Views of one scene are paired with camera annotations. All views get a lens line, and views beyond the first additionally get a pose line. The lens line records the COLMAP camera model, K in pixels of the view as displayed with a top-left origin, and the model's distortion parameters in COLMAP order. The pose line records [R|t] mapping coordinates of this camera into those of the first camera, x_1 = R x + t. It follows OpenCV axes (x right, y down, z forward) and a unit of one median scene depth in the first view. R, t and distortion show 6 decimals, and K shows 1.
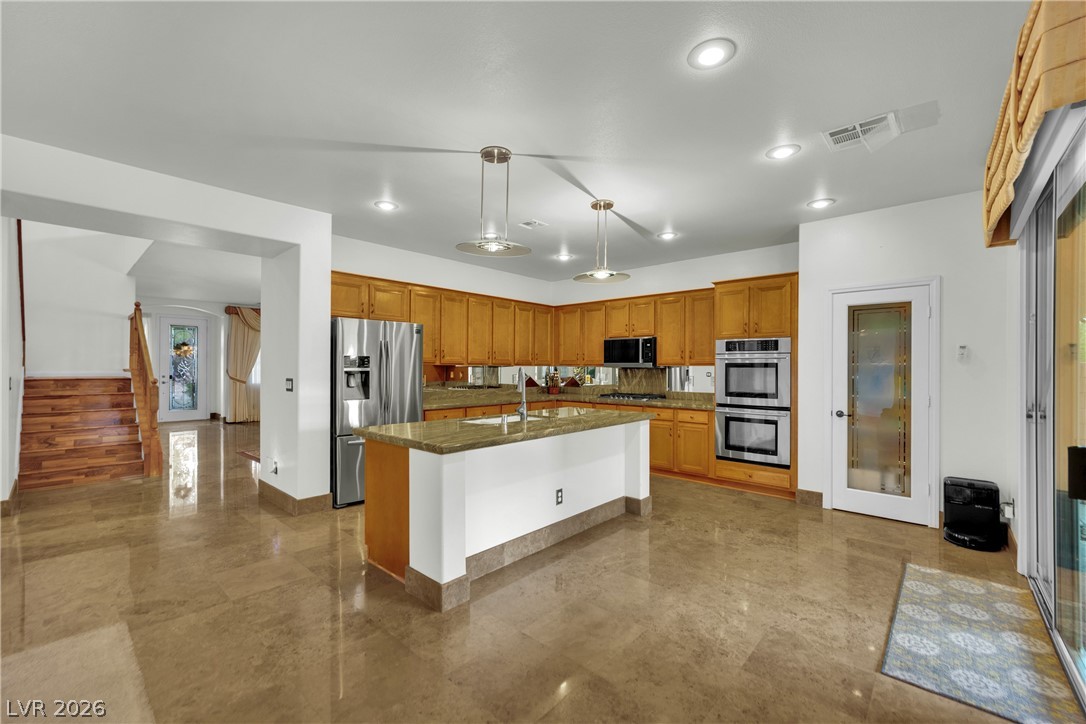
lens RADIAL K [[444.2, 0, 541.5], [0, 444.2, 367.2], [0, 0, 1]] dist [-0.020667, -0.000238]
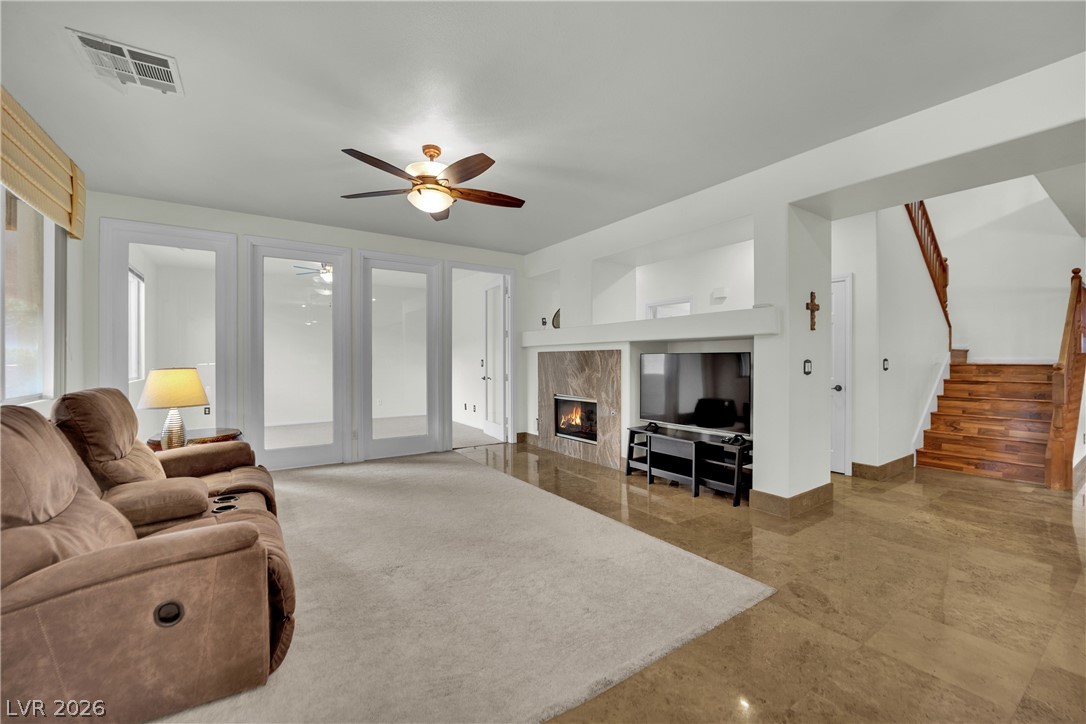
lens RADIAL K [[444.2, 0, 542.3], [0, 444.2, 362.1], [0, 0, 1]] dist [-0.020667, -0.000238]
pose [[-0.234165, 0.000737, -0.972197, 0.075359], [0.001983, 0.999998, 0.000281, 0.024097], [0.972195, -0.001862, -0.234166, 0.324734]]
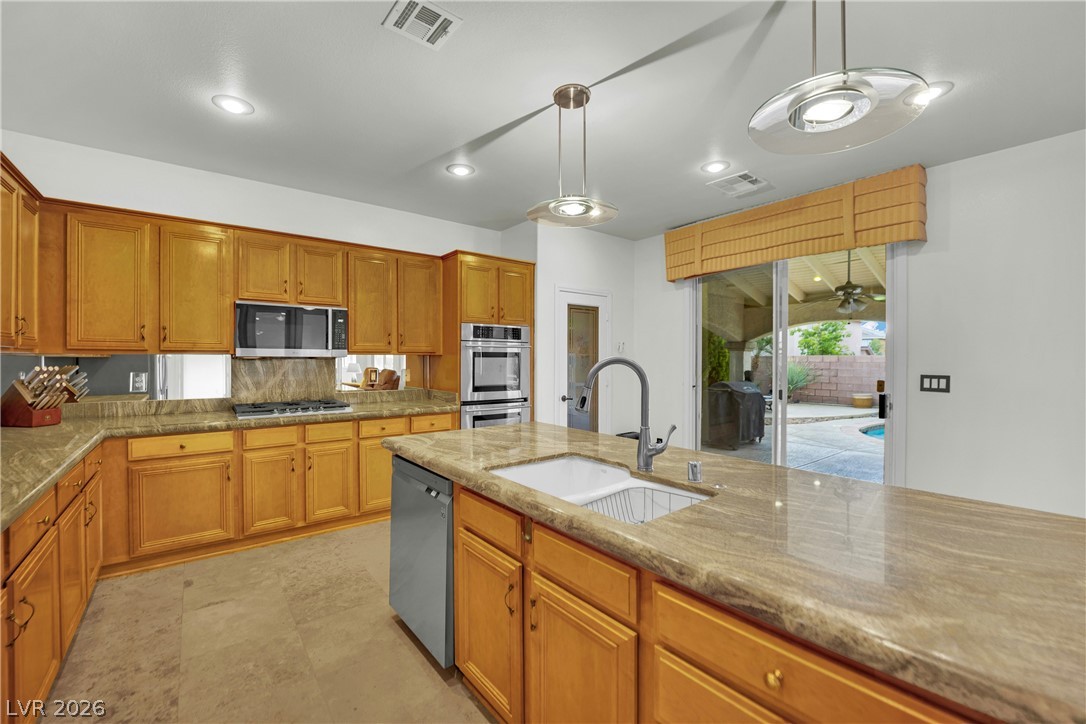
lens RADIAL K [[444.2, 0, 541.9], [0, 444.2, 363.6], [0, 0, 1]] dist [-0.020667, -0.000238]
pose [[0.159819, -0.016304, 0.987012, -0.383707], [-0.003358, 0.999849, 0.017060, -0.001865], [-0.987141, -0.006041, 0.159740, 0.739240]]
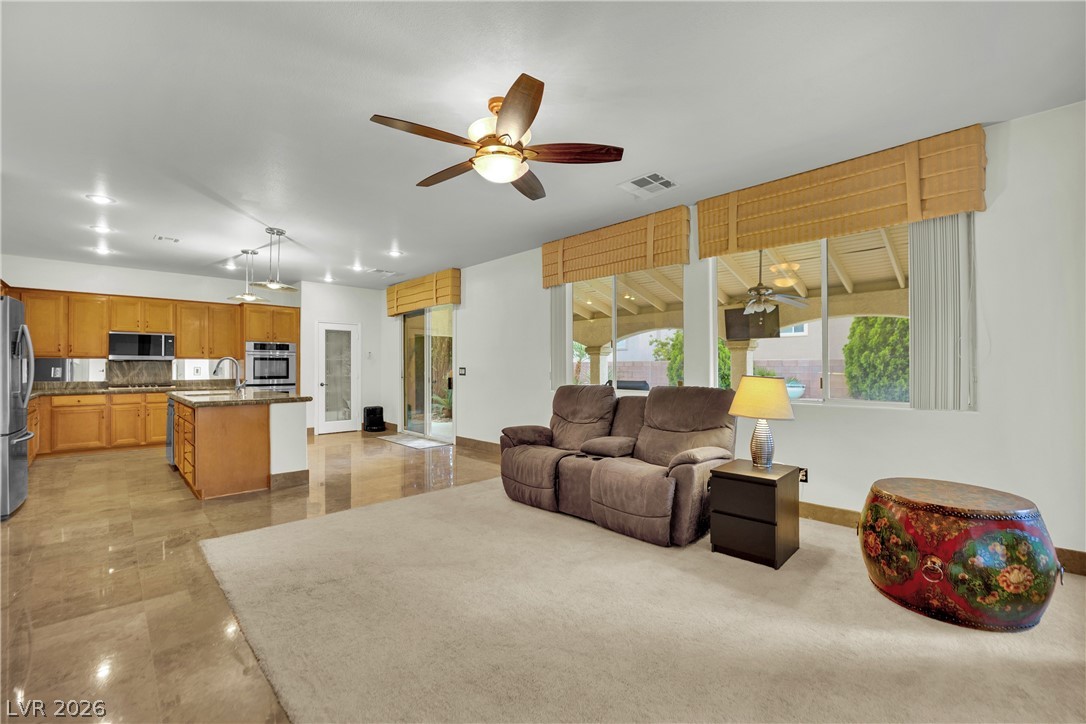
lens RADIAL K [[444.2, 0, 538.1], [0, 444.2, 364.1], [0, 0, 1]] dist [-0.020667, -0.000238]
pose [[0.054894, 0.002263, 0.998490, -1.040441], [0.001220, 0.999997, -0.002333, 0.018761], [-0.998491, 0.001346, 0.054891, -0.059802]]
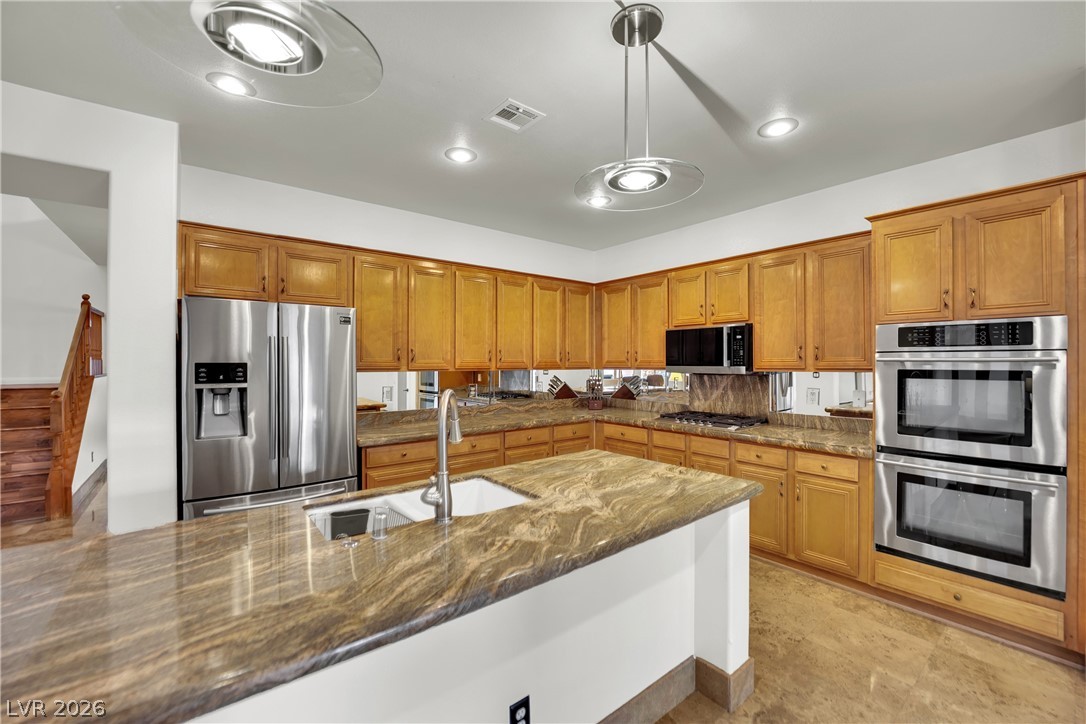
lens RADIAL K [[444.2, 0, 547.5], [0, 444.2, 365.1], [0, 0, 1]] dist [-0.020667, -0.000238]
pose [[0.988052, -0.005966, -0.154003, 0.089510], [0.007240, 0.999944, 0.007713, -0.021365], [0.153948, -0.008736, 0.988040, 0.429991]]
